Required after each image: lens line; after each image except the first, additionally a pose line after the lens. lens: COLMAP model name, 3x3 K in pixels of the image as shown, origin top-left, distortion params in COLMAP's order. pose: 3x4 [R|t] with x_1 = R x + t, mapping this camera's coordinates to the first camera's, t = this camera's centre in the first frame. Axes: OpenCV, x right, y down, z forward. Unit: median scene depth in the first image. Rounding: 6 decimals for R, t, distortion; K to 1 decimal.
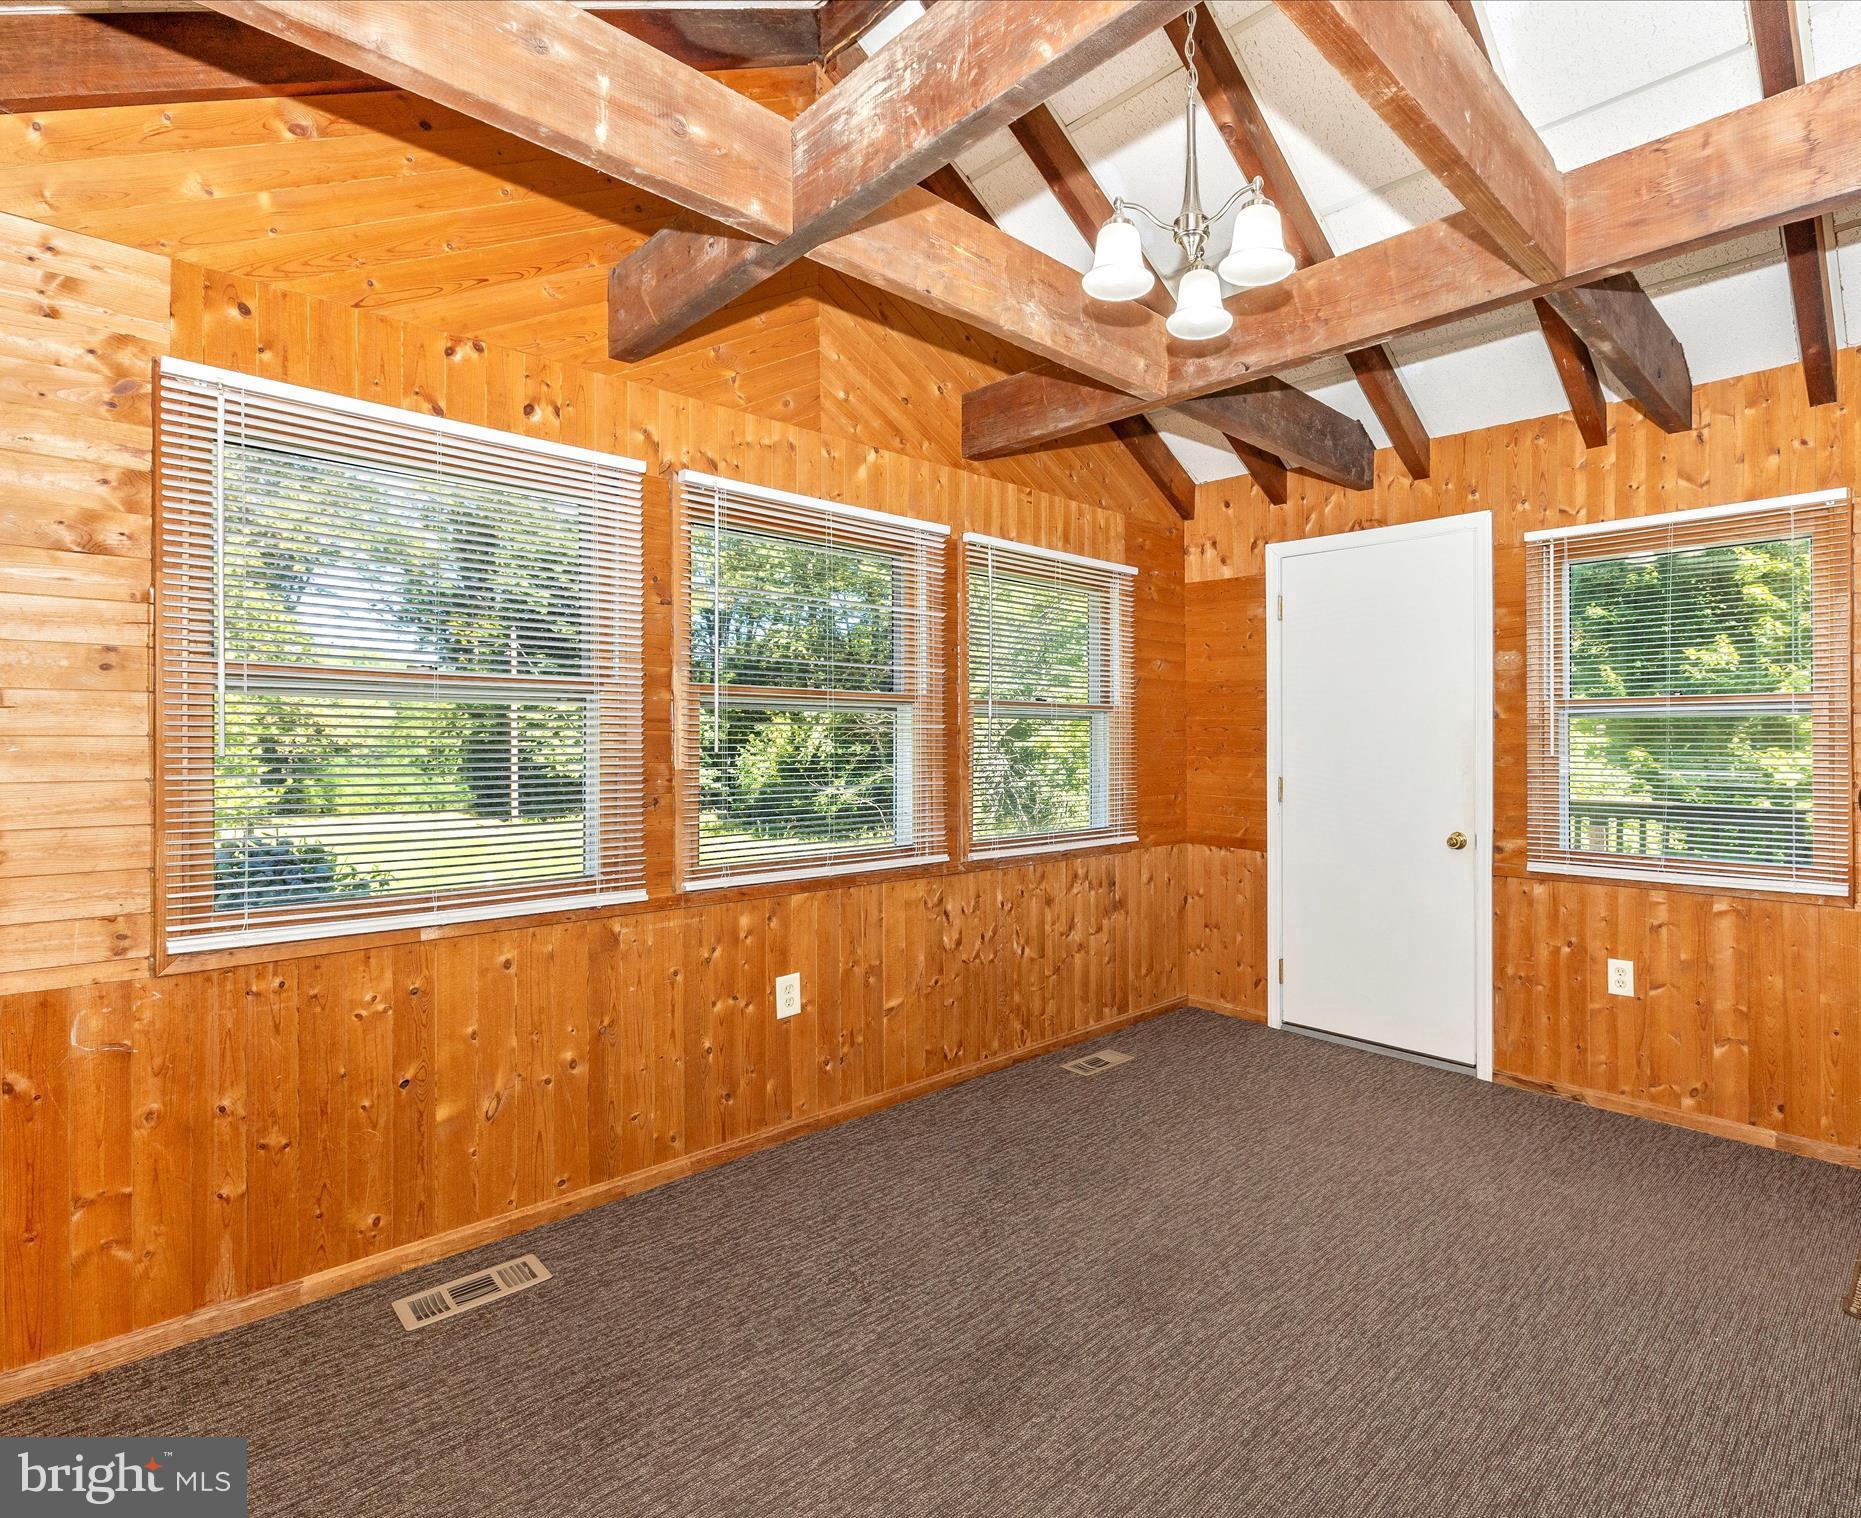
lens RADIAL K [[988.0, 0, 930.5], [0, 988.0, 759.0], [0, 0, 1]] dist [0.000503, -0.000291]
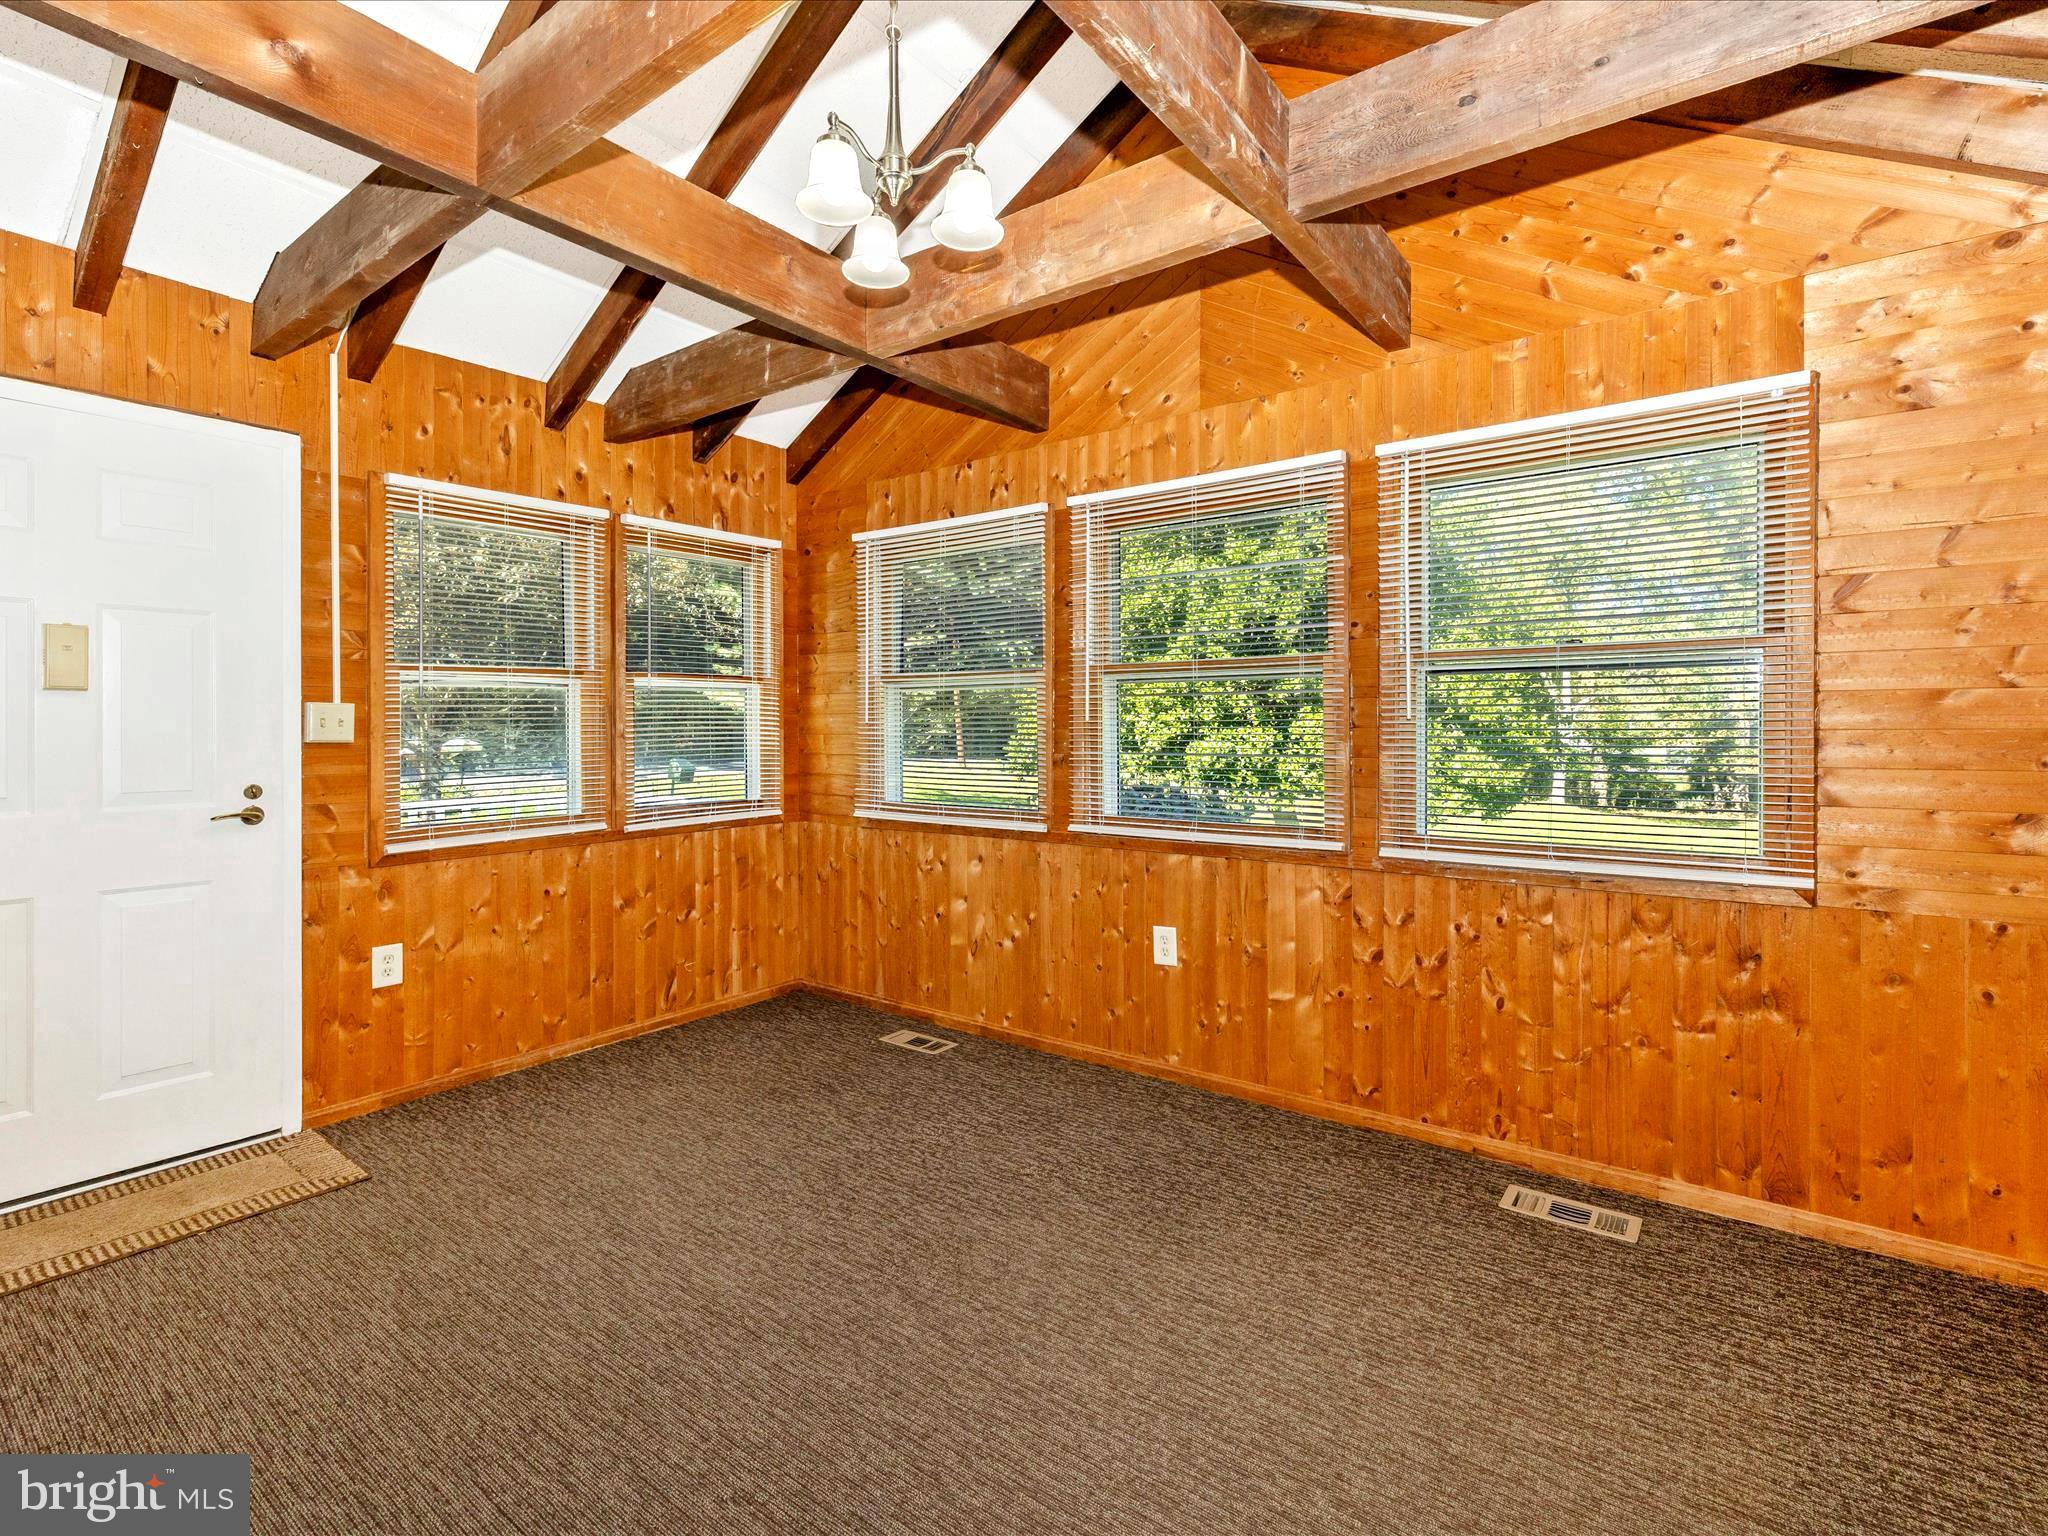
lens RADIAL K [[959.3, 0, 1026.8], [0, 959.3, 729.8], [0, 0, 1]] dist [-0.001970, 0.000271]
pose [[0.164441, 0.006394, -0.986366, 0.866306], [-0.010159, 0.999937, 0.004789, -0.000703], [0.986335, 0.009233, 0.164495, 0.674749]]
